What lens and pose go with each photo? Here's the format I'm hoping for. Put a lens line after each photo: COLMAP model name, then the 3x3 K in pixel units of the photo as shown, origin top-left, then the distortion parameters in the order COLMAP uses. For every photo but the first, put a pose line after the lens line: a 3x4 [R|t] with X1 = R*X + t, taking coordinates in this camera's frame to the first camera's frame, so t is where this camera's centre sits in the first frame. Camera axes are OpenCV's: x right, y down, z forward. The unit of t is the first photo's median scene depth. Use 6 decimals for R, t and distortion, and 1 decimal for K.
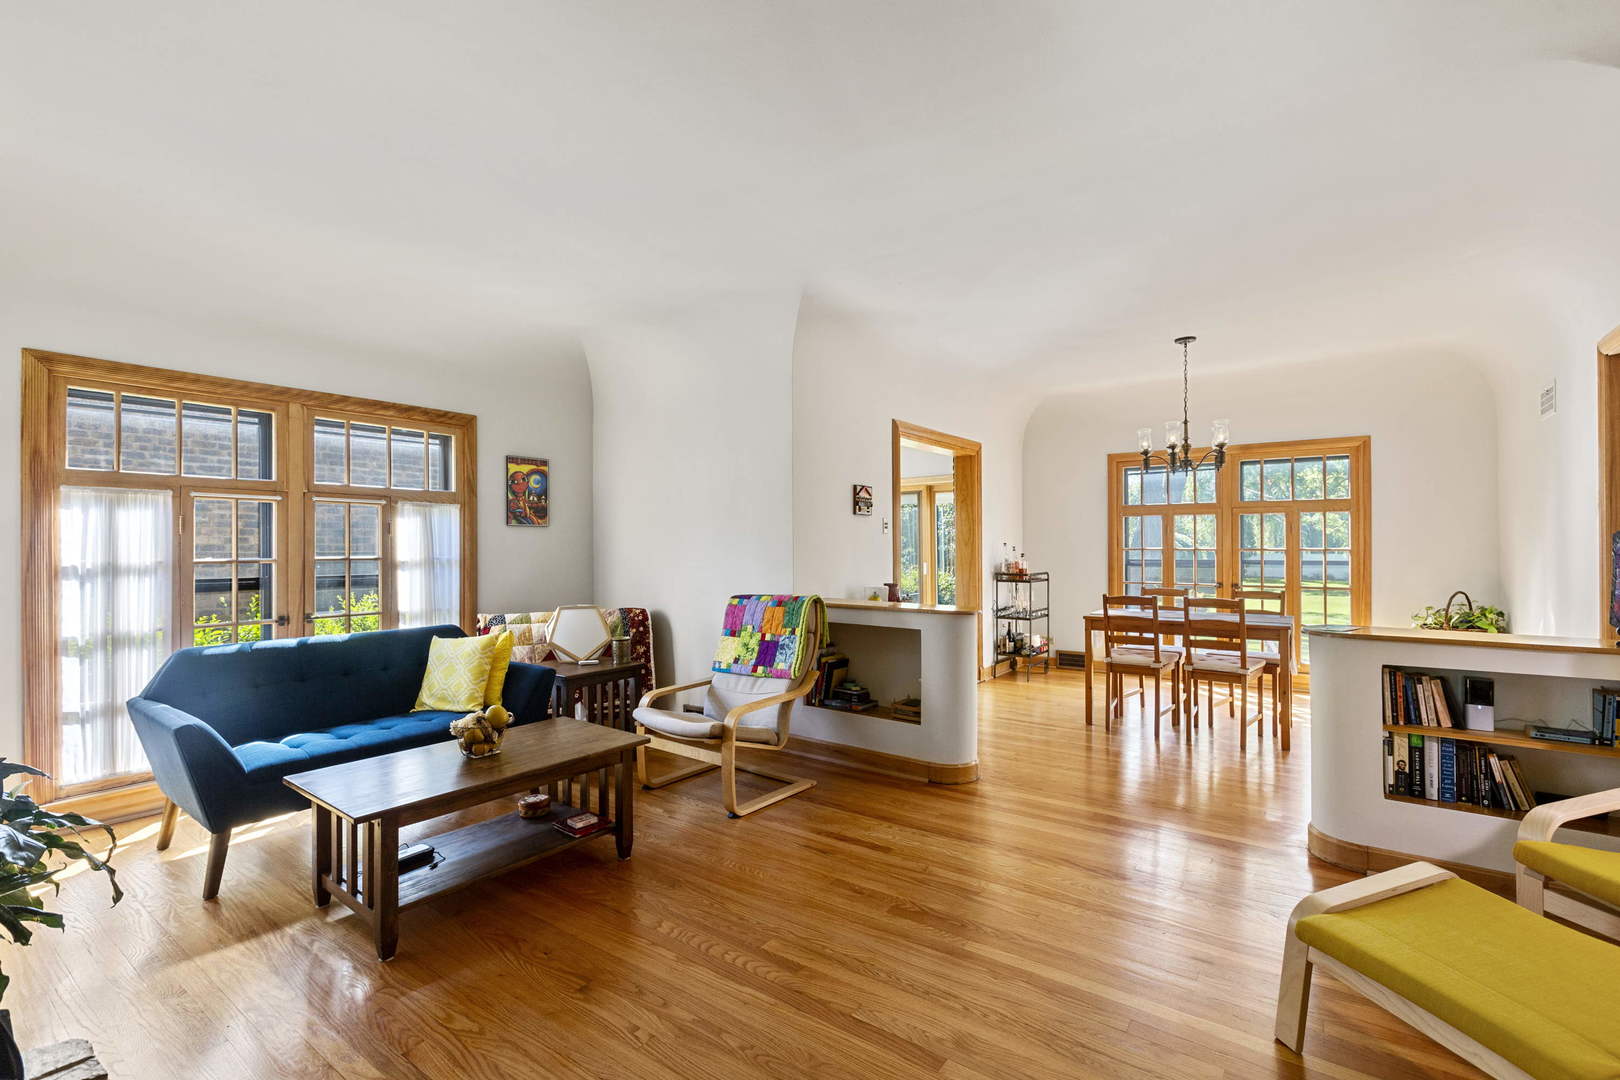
lens RADIAL K [[728.6, 0, 813.1], [0, 728.6, 544.7], [0, 0, 1]] dist [0.002809, 0.000425]
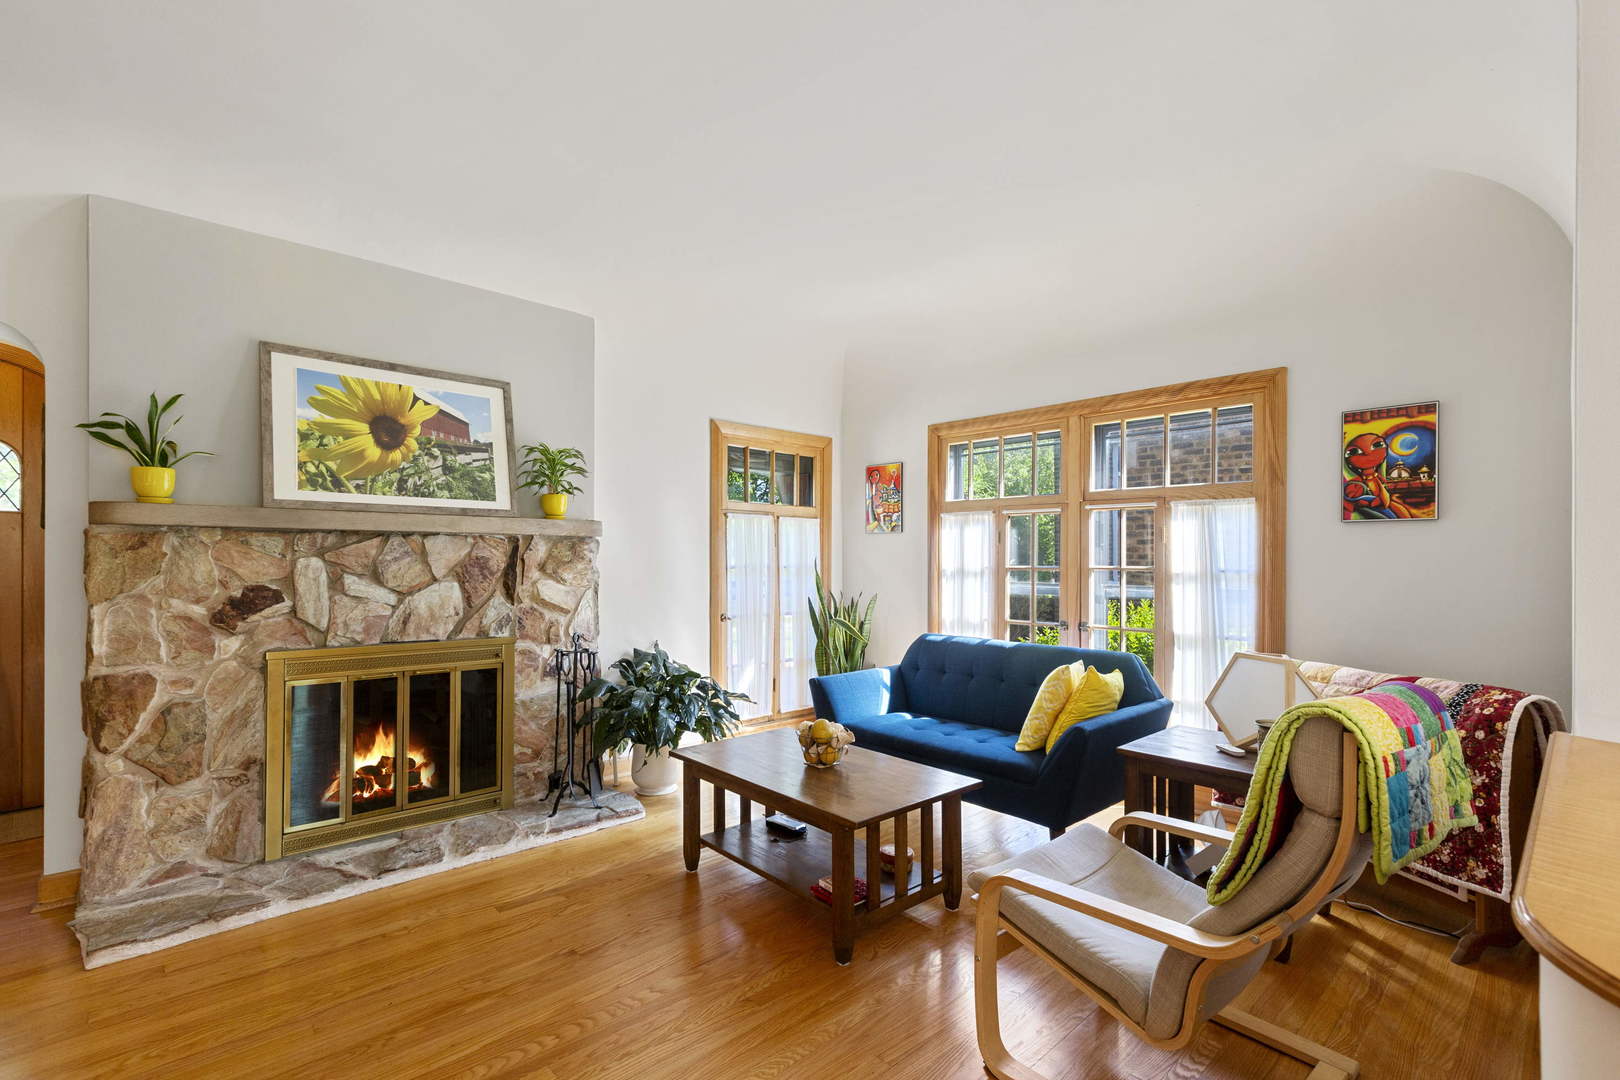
lens RADIAL K [[727.3, 0, 812.1], [0, 727.3, 550.4], [0, 0, 1]] dist [0.001030, -0.000147]
pose [[-0.185438, -0.005492, -0.982641, 0.366216], [0.002194, 0.999980, -0.006003, 0.001289], [0.982654, -0.003269, -0.185422, 0.829669]]
